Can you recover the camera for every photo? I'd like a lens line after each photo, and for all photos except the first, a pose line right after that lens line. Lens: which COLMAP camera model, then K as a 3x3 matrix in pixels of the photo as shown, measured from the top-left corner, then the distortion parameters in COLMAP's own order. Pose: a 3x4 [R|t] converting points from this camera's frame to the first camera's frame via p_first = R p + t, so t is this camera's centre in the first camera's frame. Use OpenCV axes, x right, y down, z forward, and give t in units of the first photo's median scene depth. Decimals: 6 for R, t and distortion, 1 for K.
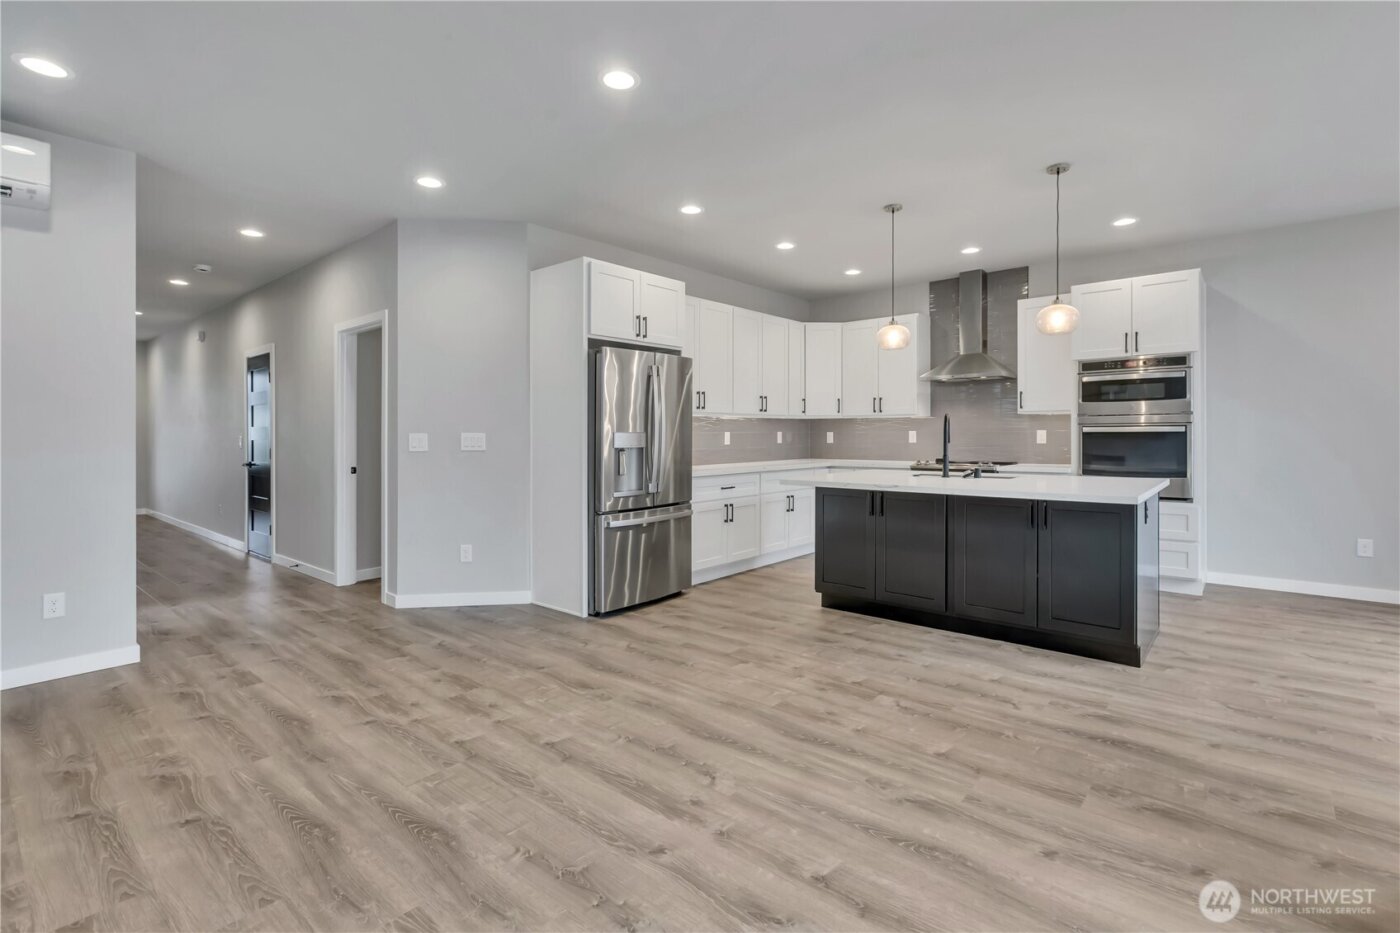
lens RADIAL K [[644.2, 0, 709.1], [0, 644.2, 439.0], [0, 0, 1]] dist [0.000445, -0.000088]
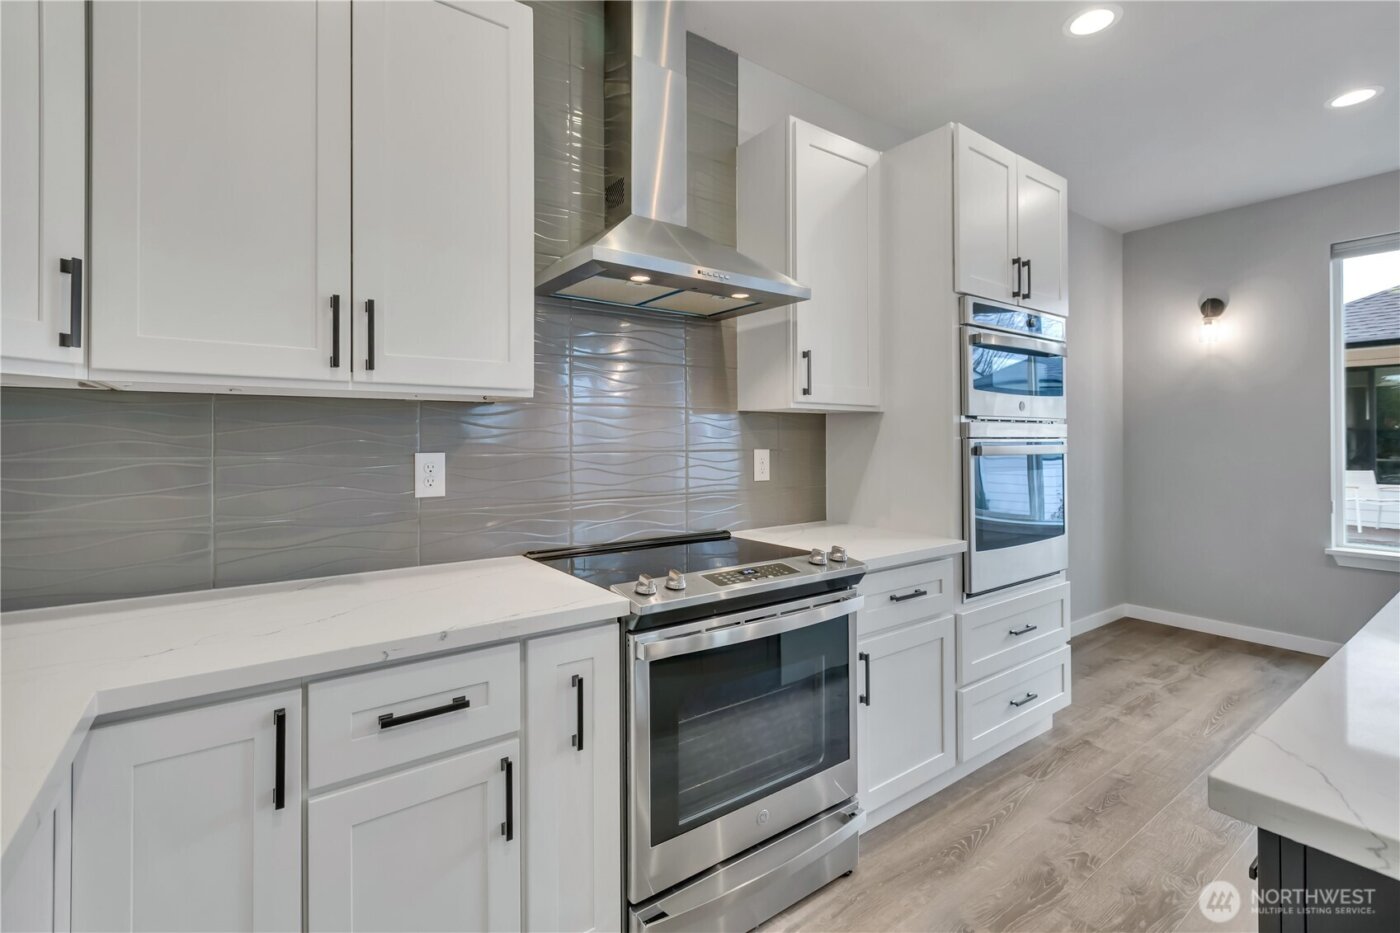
lens RADIAL K [[647.4, 0, 716.2], [0, 647.4, 424.6], [0, 0, 1]] dist [0.003565, 0.000280]
pose [[0.208198, 0.035399, 0.977446, 0.122503], [0.010872, 0.999199, -0.038503, -0.020539], [-0.978026, 0.018643, 0.207647, 1.305005]]
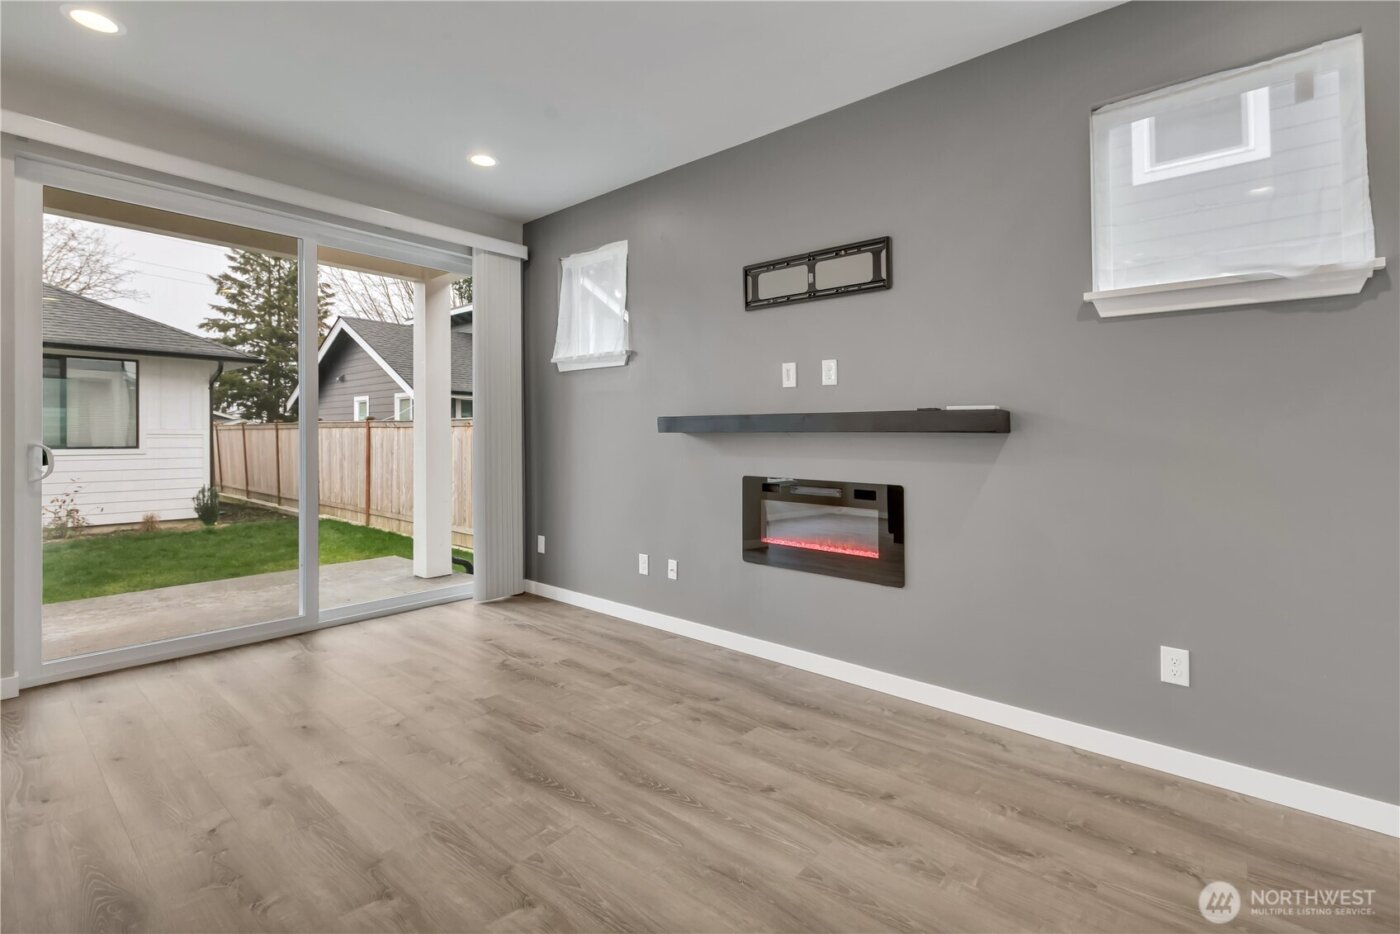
lens RADIAL K [[647.4, 0, 716.2], [0, 647.4, 425.1], [0, 0, 1]] dist [0.003565, 0.000280]
pose [[-0.999984, 0.000726, -0.005681, -0.337120], [0.000778, 0.999958, -0.009119, 0.005132], [0.005674, -0.009123, -0.999942, 0.971616]]
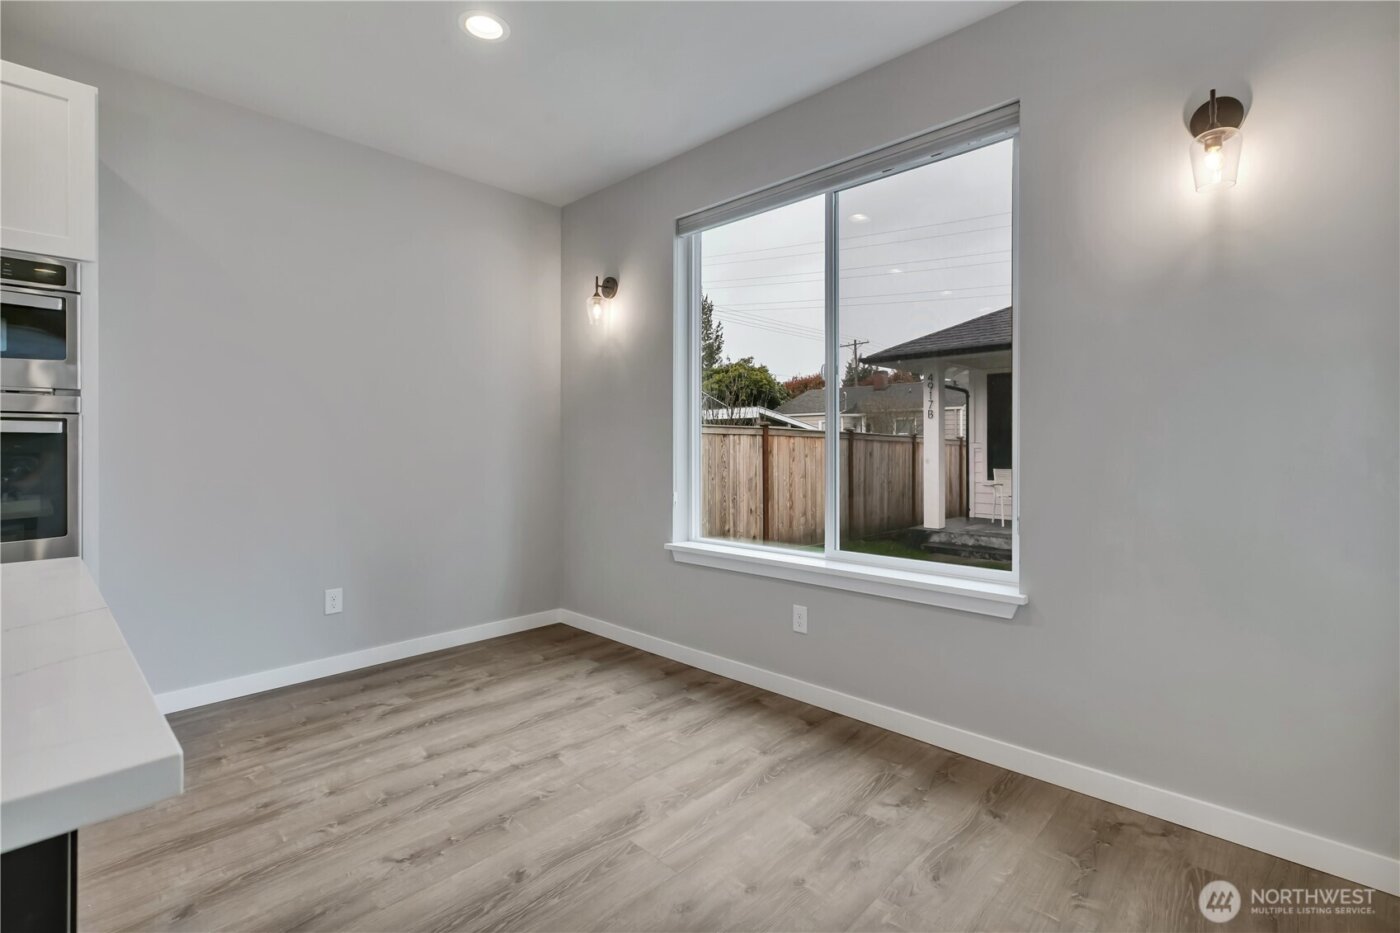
lens RADIAL K [[647.4, 0, 716.2], [0, 647.4, 424.6], [0, 0, 1]] dist [0.003565, 0.000280]
pose [[0.039715, 0.041091, 0.998366, 0.335275], [0.006651, 0.999121, -0.041387, 0.005721], [-0.999189, 0.008283, 0.039407, 0.577394]]
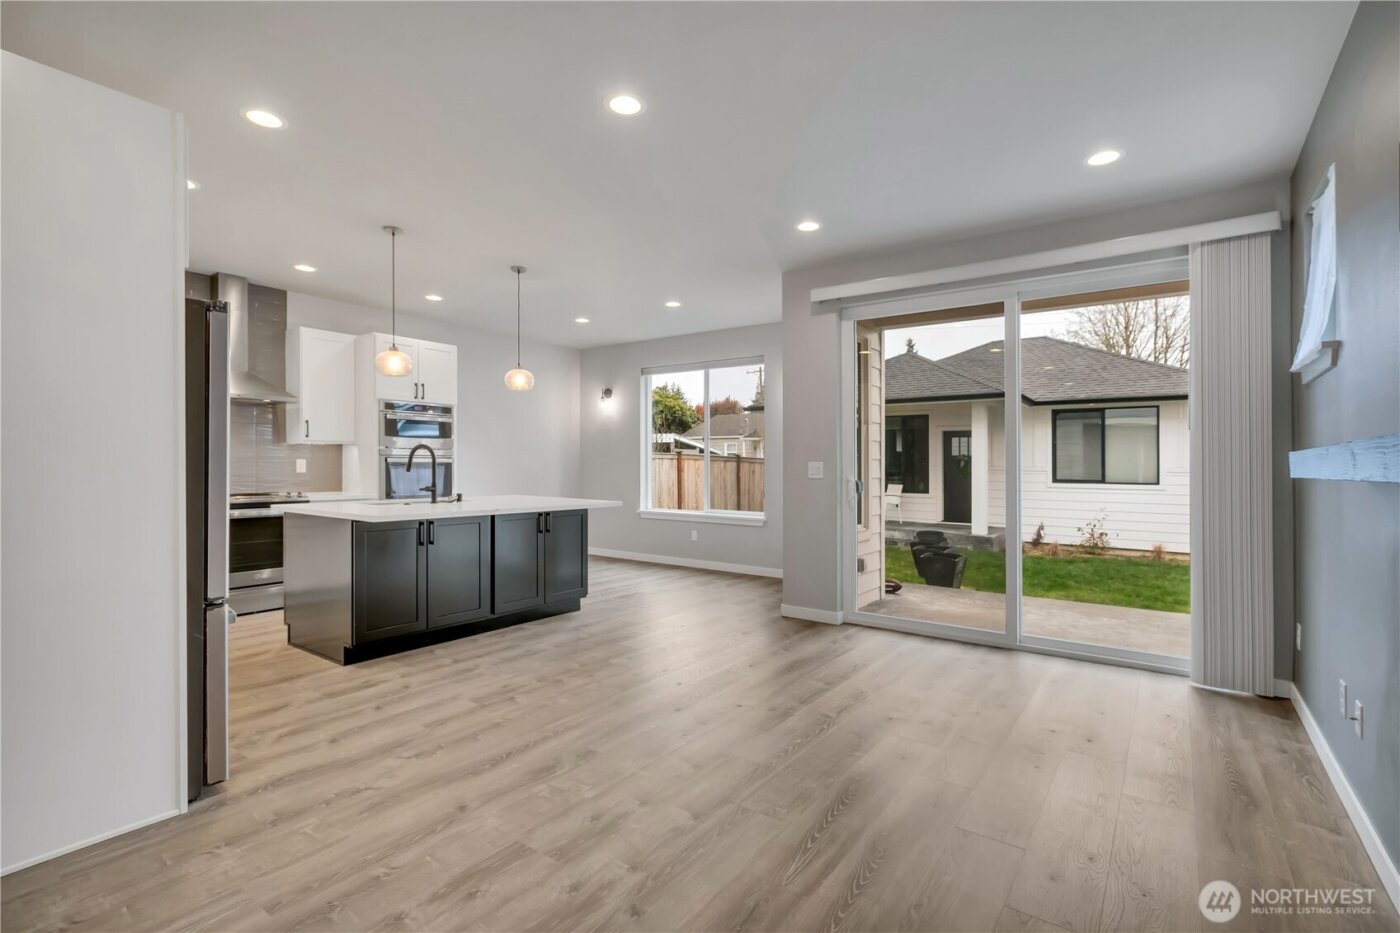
lens RADIAL K [[650.6, 0, 700.0], [0, 650.6, 466.5], [0, 0, 1]] dist [0.000492, 0.000059]
pose [[-0.071261, 0.003584, 0.997451, -0.748218], [0.000491, 0.999994, -0.003559, 0.001700], [-0.997458, 0.000236, -0.071263, 0.626548]]
